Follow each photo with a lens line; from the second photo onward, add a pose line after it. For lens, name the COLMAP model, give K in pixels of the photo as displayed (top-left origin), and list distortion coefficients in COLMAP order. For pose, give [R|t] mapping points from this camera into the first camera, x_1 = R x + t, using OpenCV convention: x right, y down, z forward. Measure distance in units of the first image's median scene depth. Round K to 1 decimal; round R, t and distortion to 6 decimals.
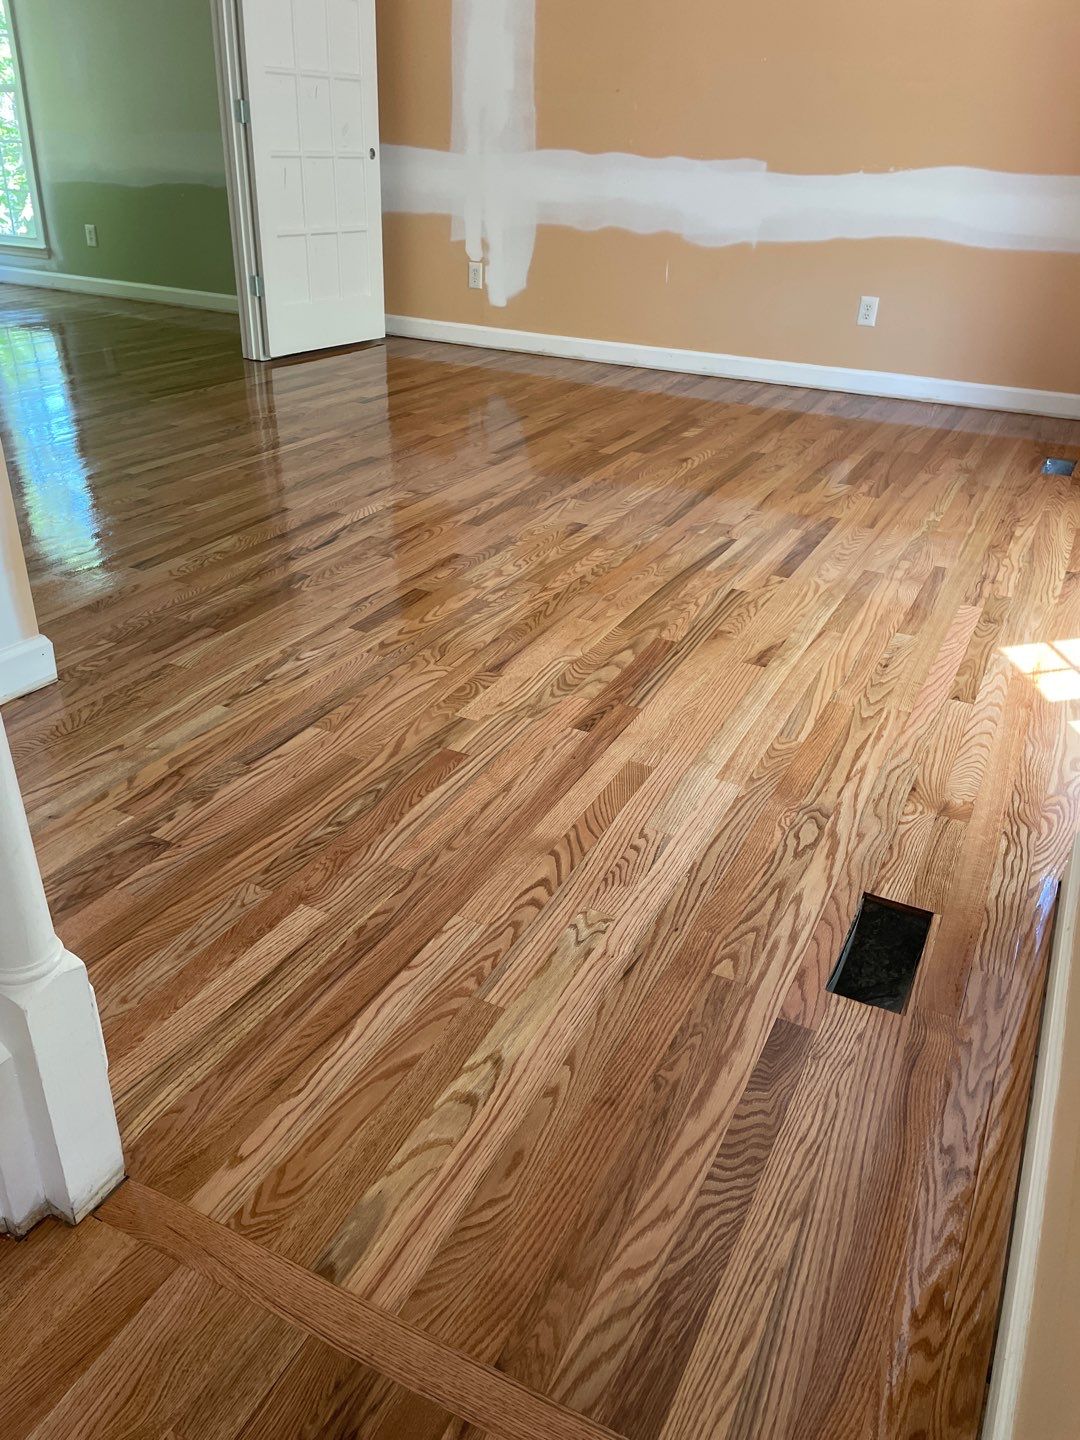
lens RADIAL K [[1083.4, 0, 548.8], [0, 1083.4, 718.5], [0, 0, 1]] dist [0.106345, -0.137713]
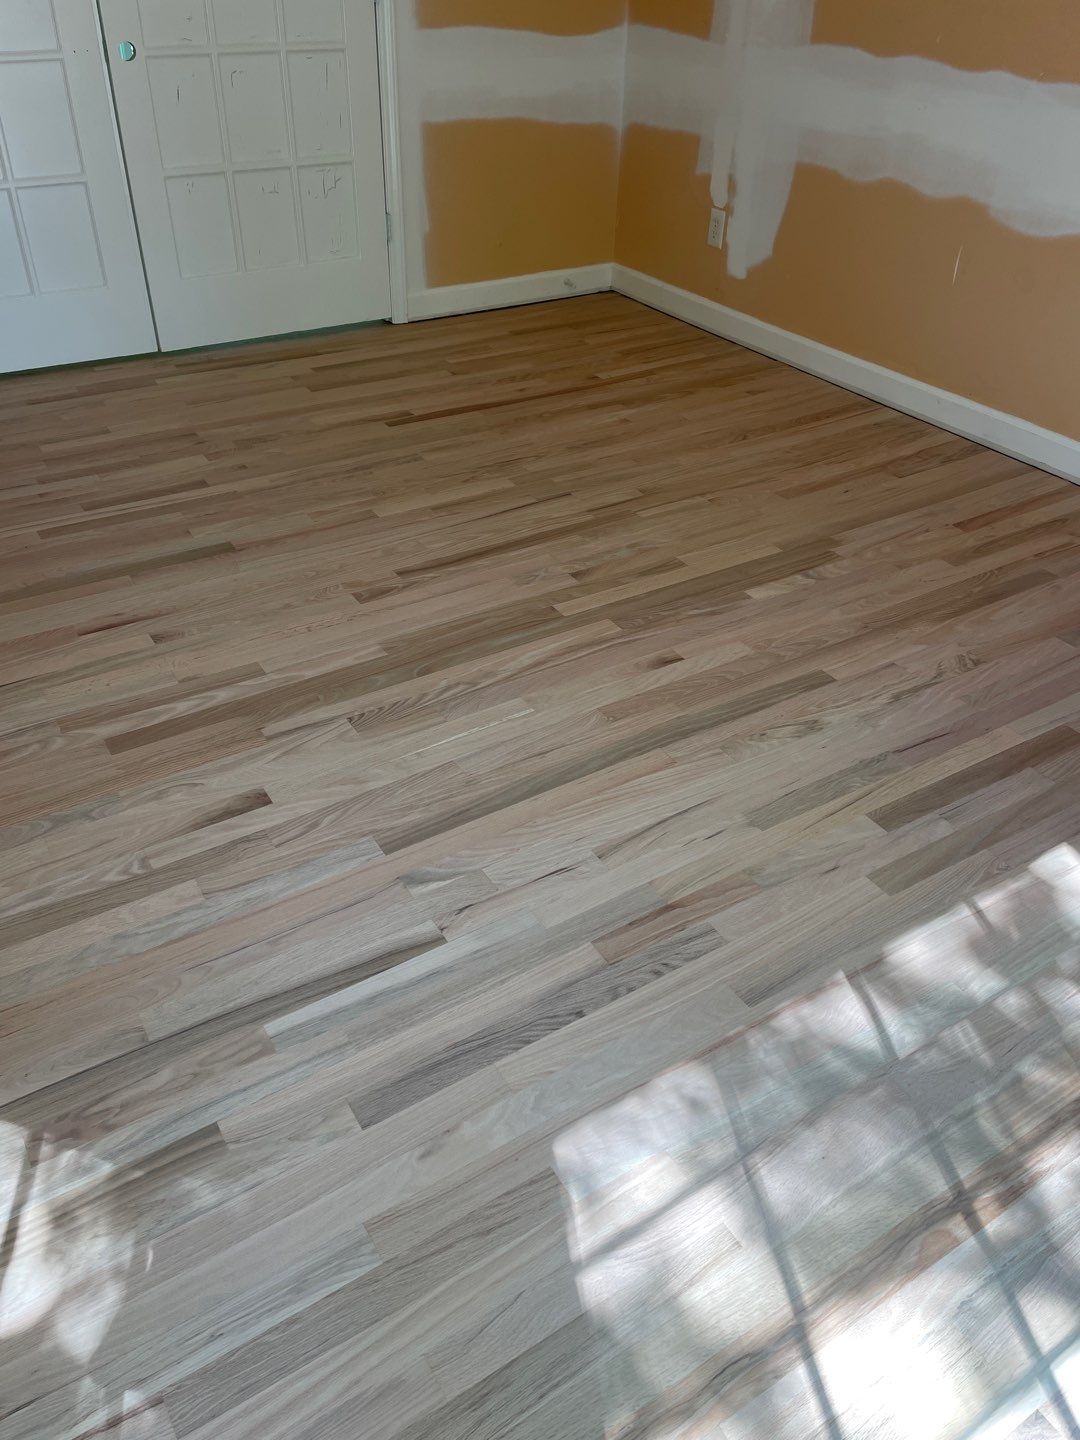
lens RADIAL K [[1081.1, 0, 539.1], [0, 1081.1, 714.5], [0, 0, 1]] dist [0.101930, -0.124609]
pose [[0.854163, 0.292375, -0.430025, 0.461530], [-0.239408, 0.955216, 0.173915, -0.422972], [0.461615, -0.045601, 0.885907, 0.668094]]
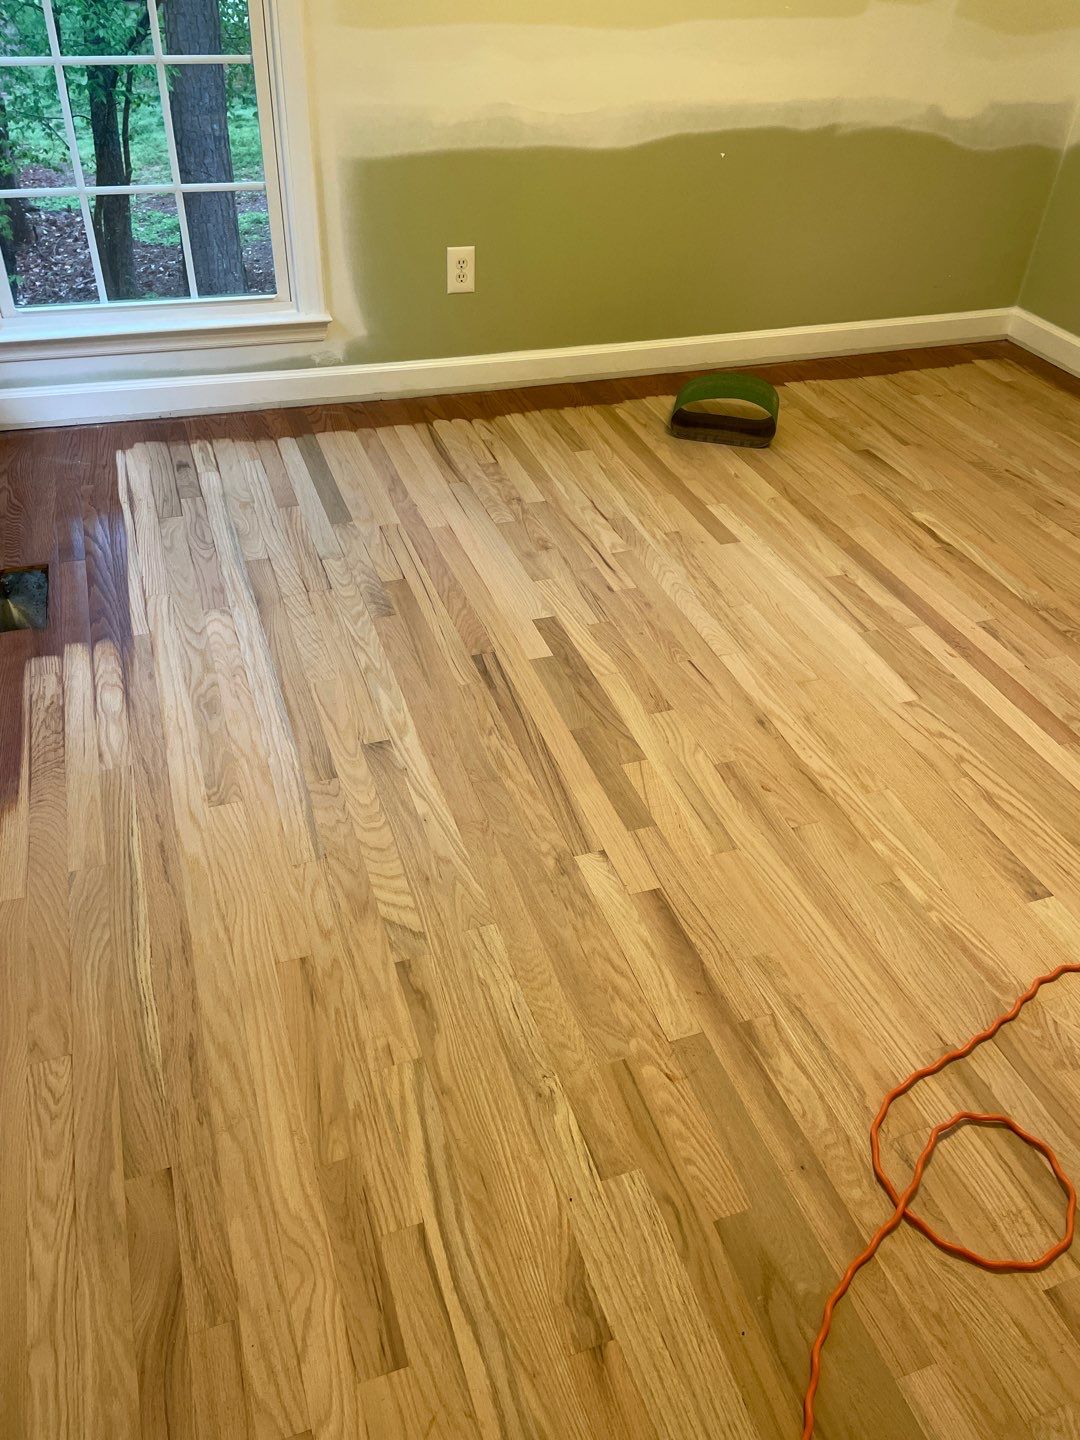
lens RADIAL K [[1081.1, 0, 539.1], [0, 1081.1, 714.5], [0, 0, 1]] dist [0.101930, -0.124609]
pose [[0.697098, -0.449337, 0.558705, -1.769542], [0.321993, 0.892449, 0.315998, -0.987345], [-0.640605, -0.040382, 0.766808, 1.521029]]
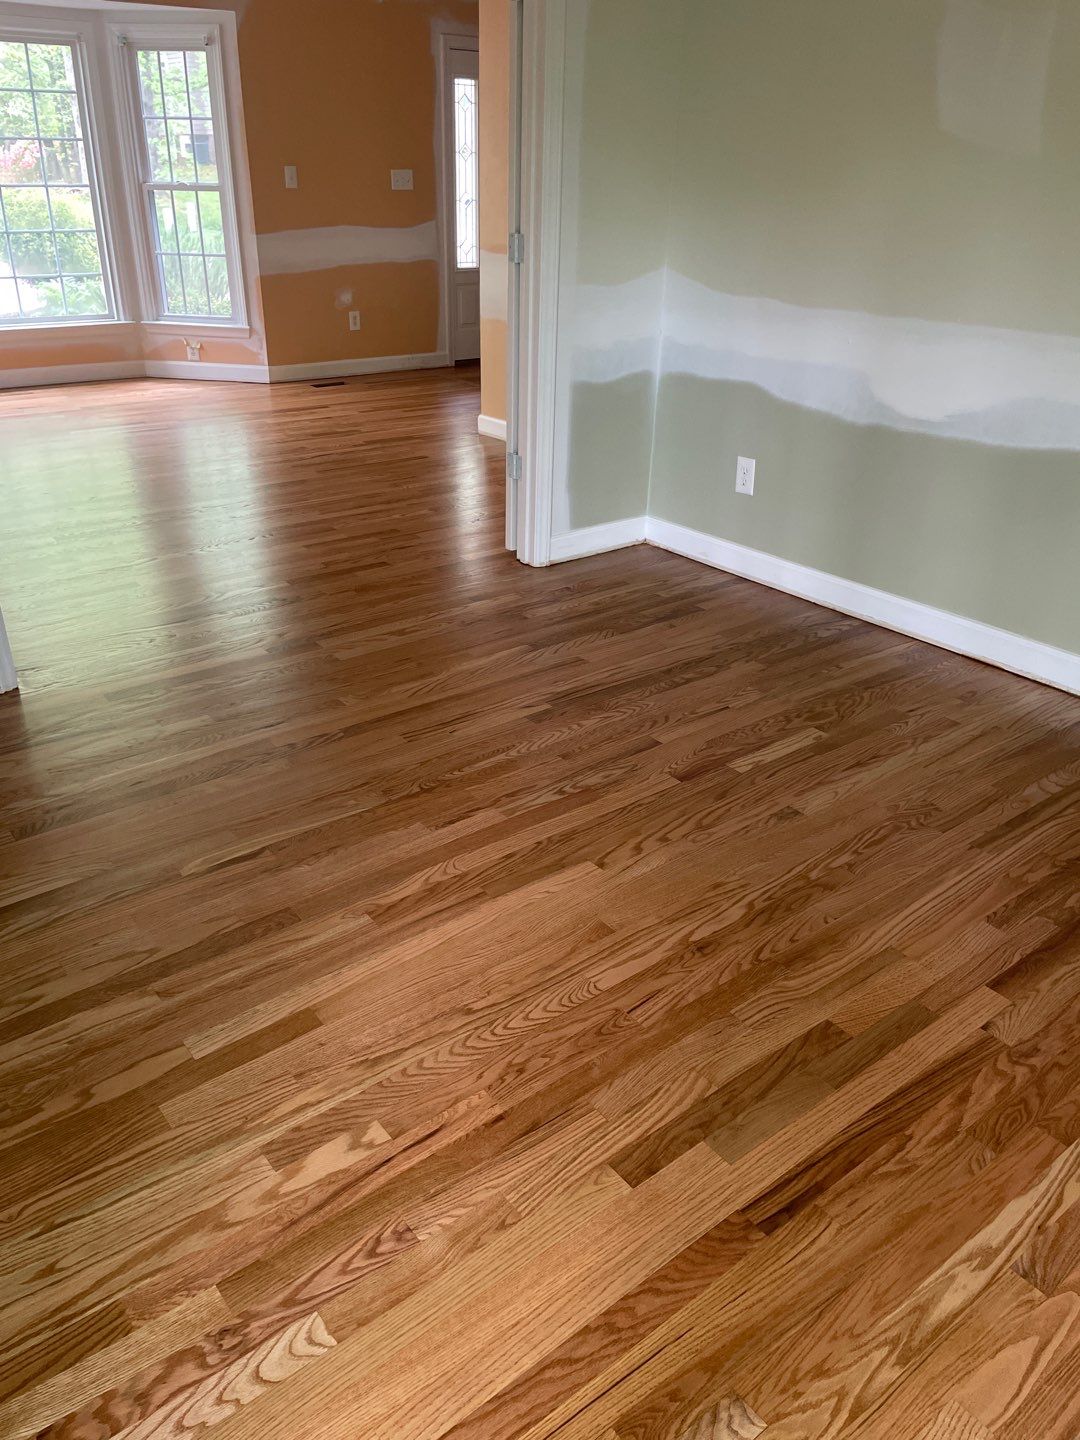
lens RADIAL K [[1096.5, 0, 537.5], [0, 1096.5, 701.1], [0, 0, 1]] dist [0.102834, -0.127379]
pose [[-0.903011, -0.230826, 0.362341, -1.376102], [0.156909, 0.607940, 0.778325, -1.374968], [-0.399939, 0.759690, -0.512757, 2.285568]]
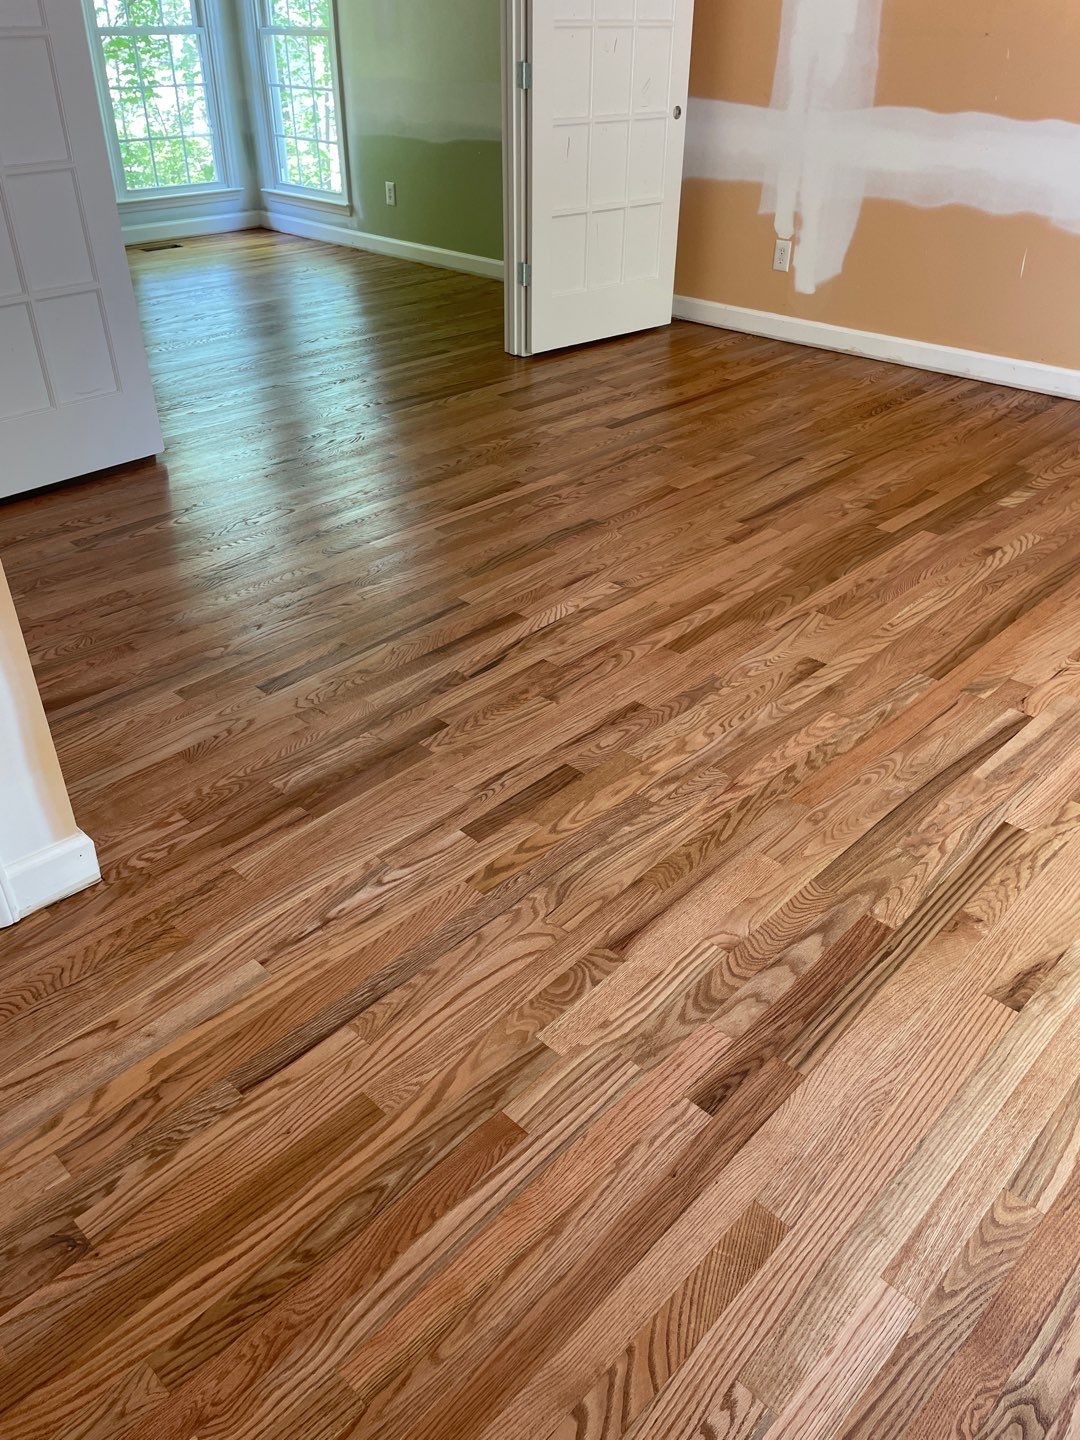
lens RADIAL K [[1085.0, 0, 542.0], [0, 1085.0, 713.5], [0, 0, 1]] dist [0.104110, -0.139340]
pose [[0.953478, 0.135159, -0.269467, 0.068081], [-0.115253, 0.989390, 0.088449, -0.225002], [0.278562, -0.053278, 0.958939, 0.244219]]
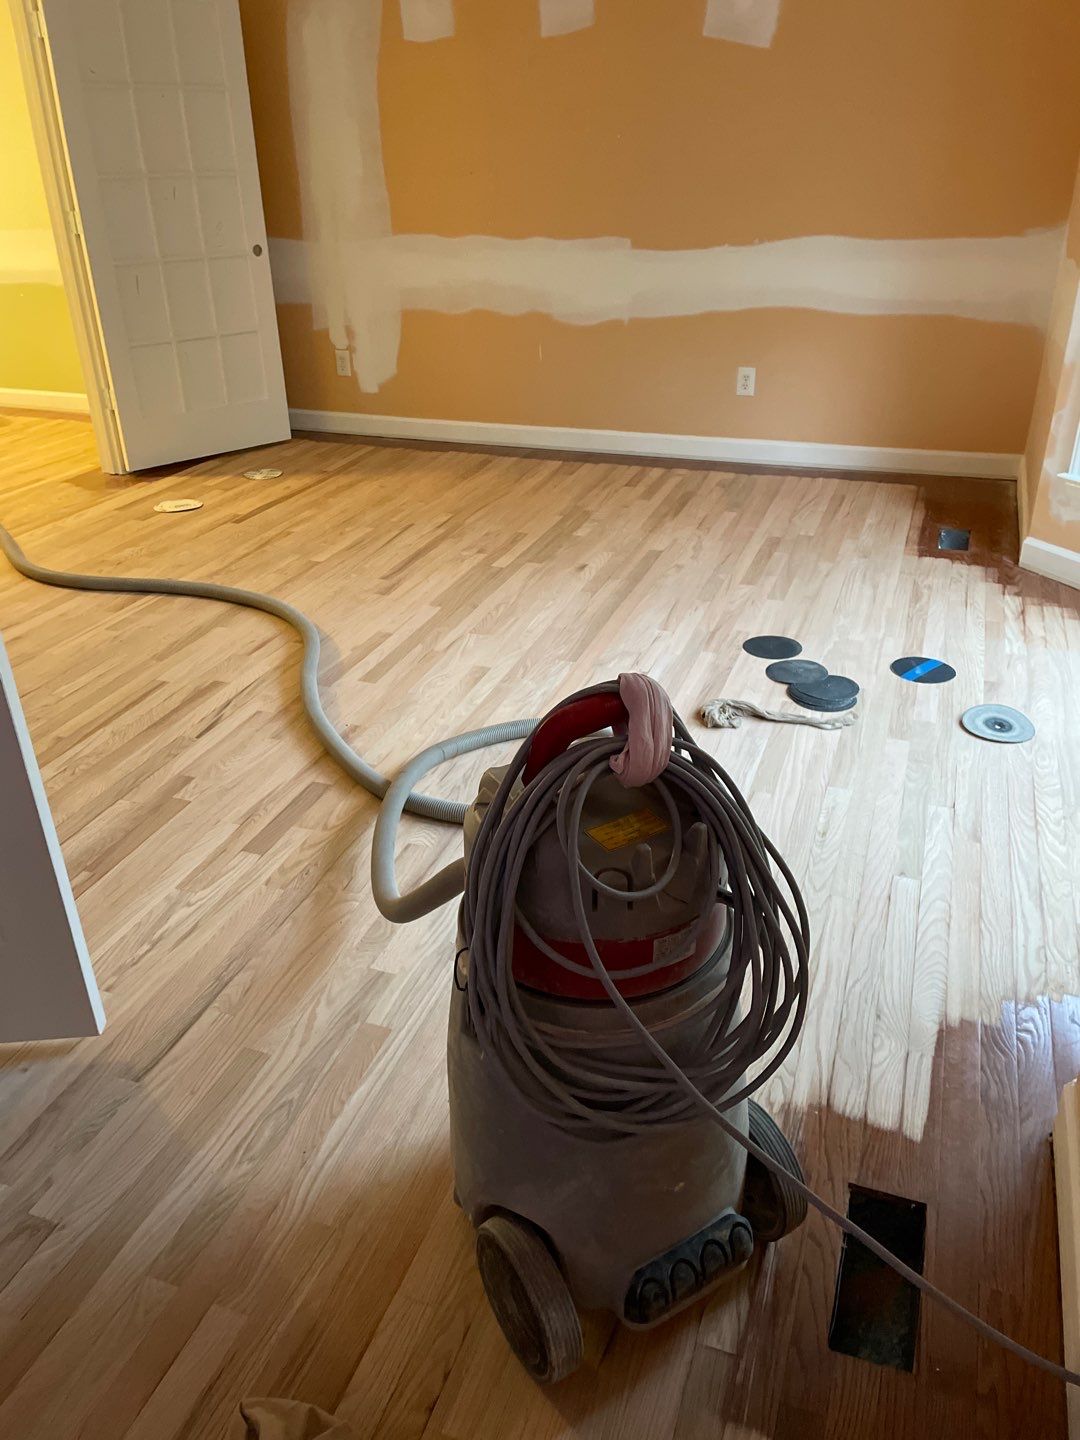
lens RADIAL K [[1083.1, 0, 542.6], [0, 1083.1, 712.8], [0, 0, 1]] dist [0.102011, -0.124821]
pose [[0.991968, -0.099714, 0.077820, 0.003642], [0.100539, 0.994910, -0.006748, -0.152835], [-0.076751, 0.014517, 0.996945, 0.067856]]
